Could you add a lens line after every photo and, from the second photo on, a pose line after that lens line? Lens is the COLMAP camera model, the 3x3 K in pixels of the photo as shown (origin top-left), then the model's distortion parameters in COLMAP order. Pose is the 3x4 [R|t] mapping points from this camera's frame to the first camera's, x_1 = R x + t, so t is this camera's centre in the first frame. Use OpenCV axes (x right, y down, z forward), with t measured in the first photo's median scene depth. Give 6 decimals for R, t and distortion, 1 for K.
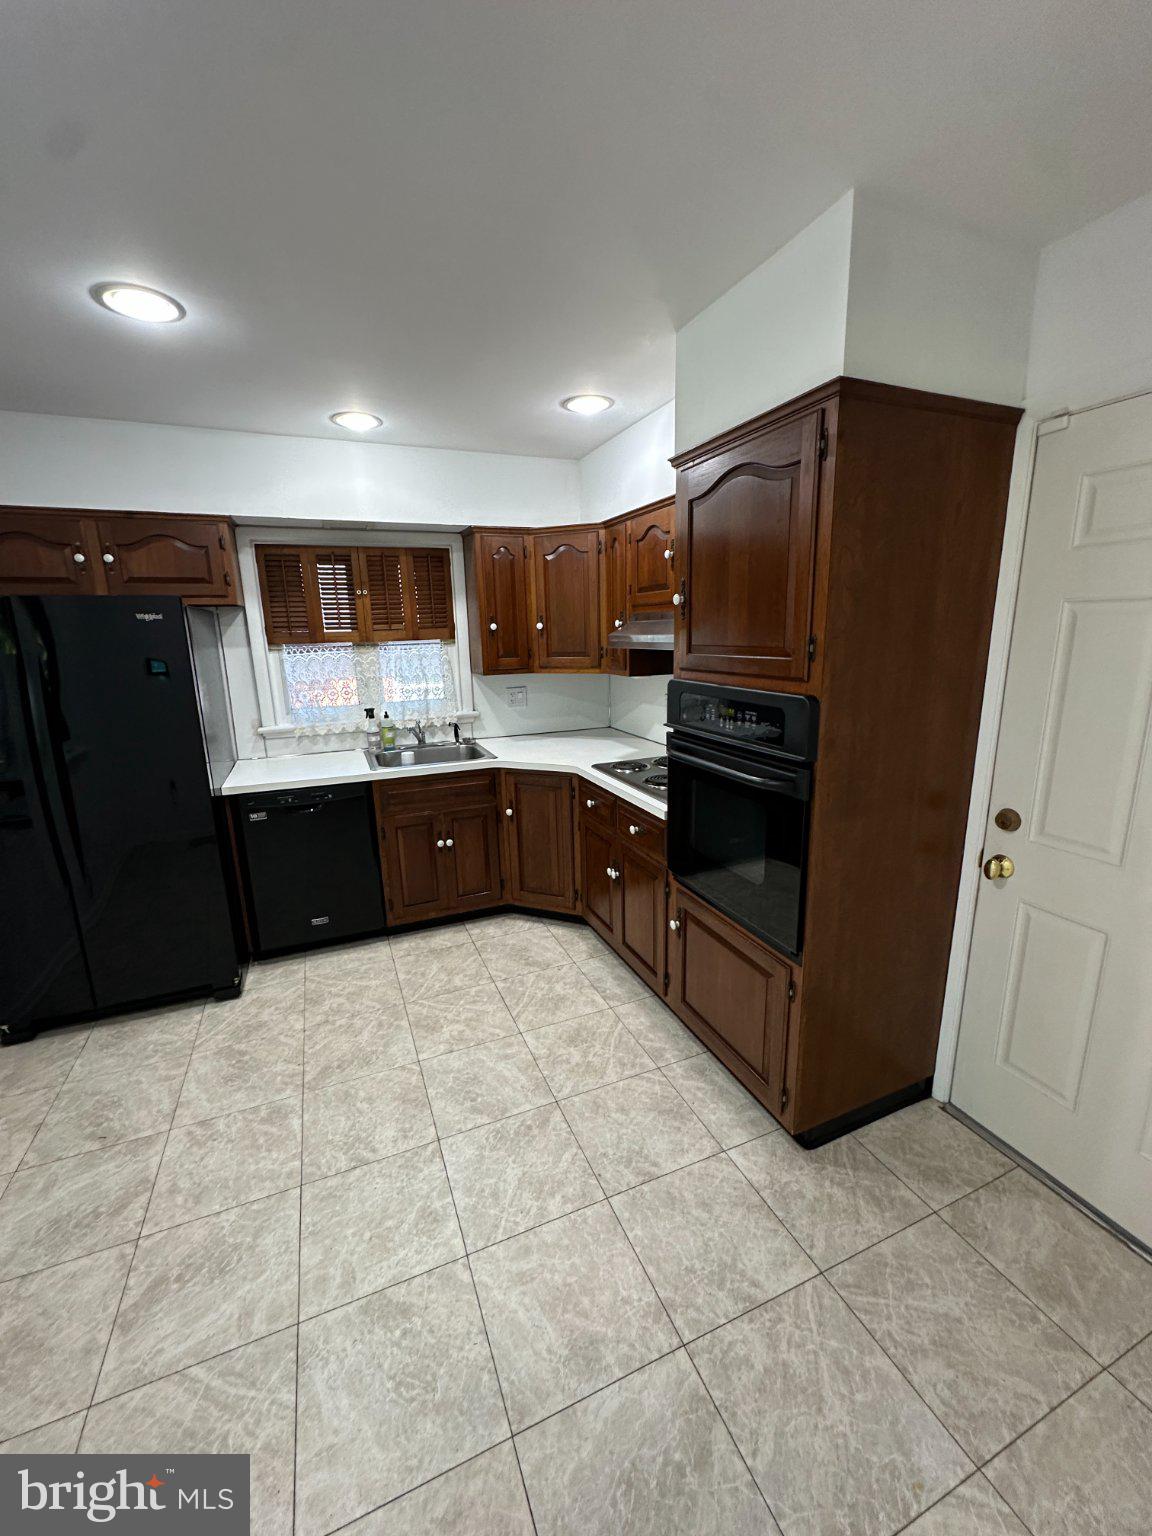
lens RADIAL K [[617.8, 0, 577.8], [0, 617.8, 768.0], [0, 0, 1]] dist [-0.001787, 0.002347]
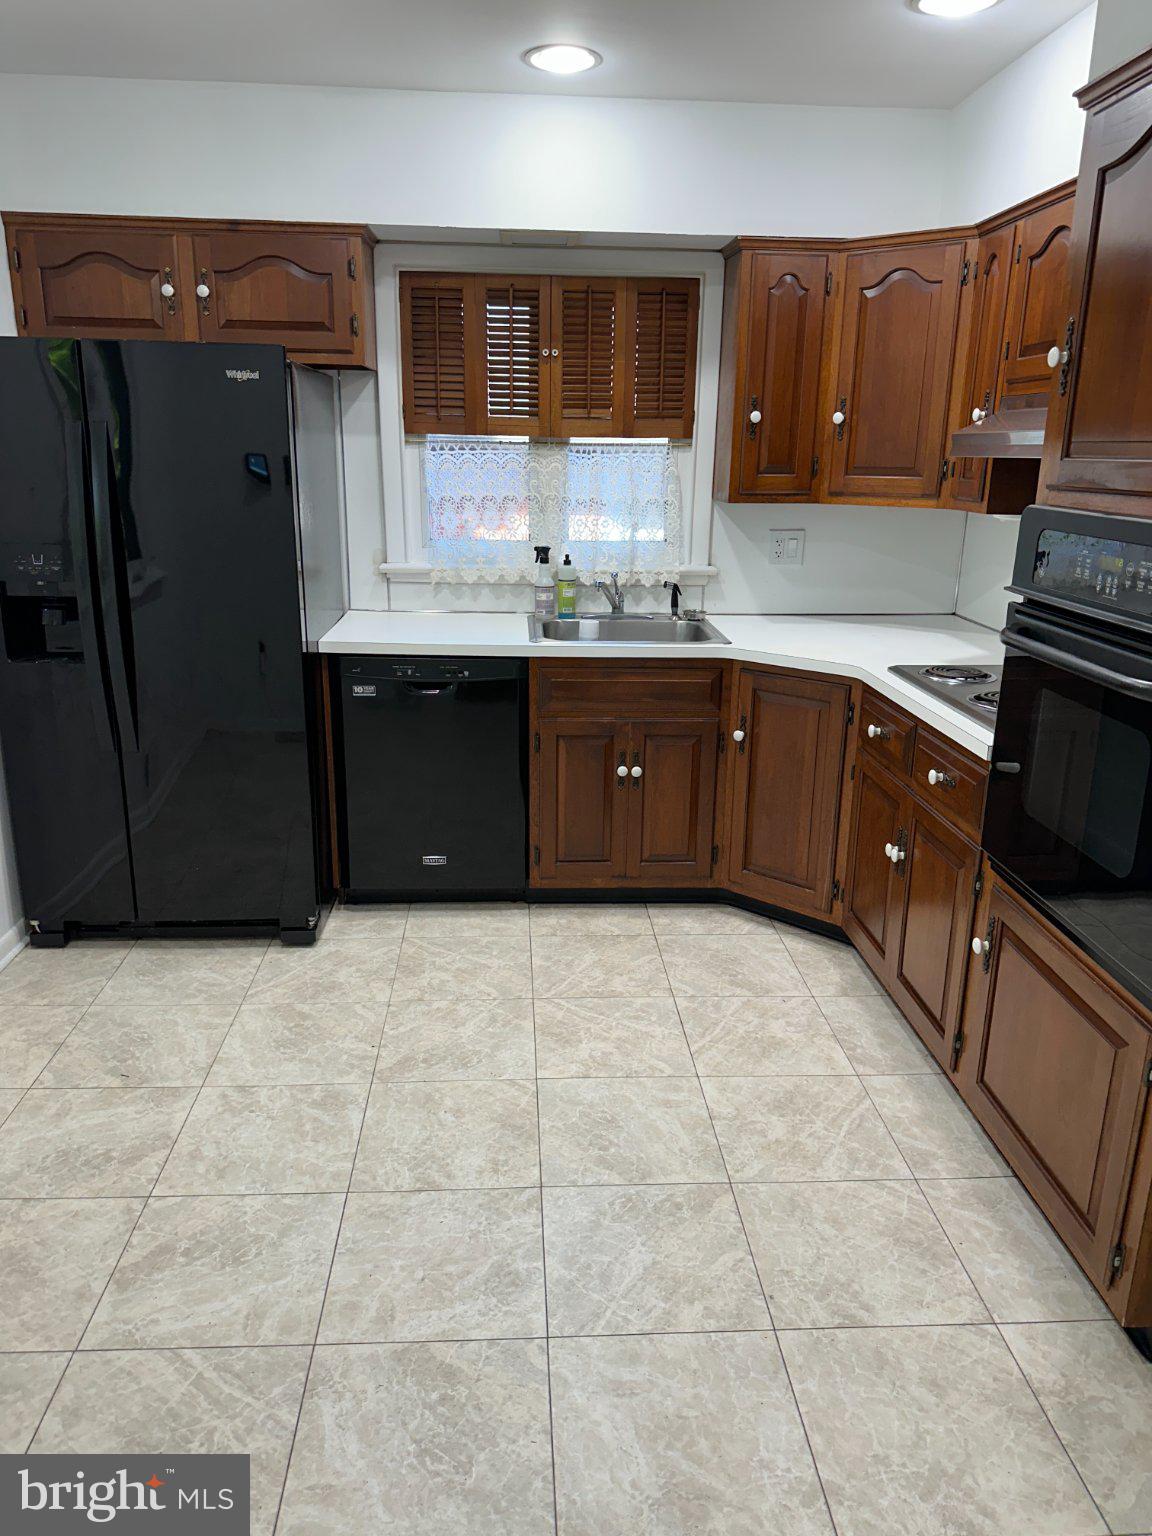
lens RADIAL K [[1087.9, 0, 580.8], [0, 1087.9, 774.1], [0, 0, 1]] dist [0.050174, -0.059704]
pose [[0.943831, 0.131422, -0.303170, 0.089031], [-0.110627, 0.990233, 0.084853, 0.048303], [0.311361, -0.046548, 0.949151, -0.062800]]
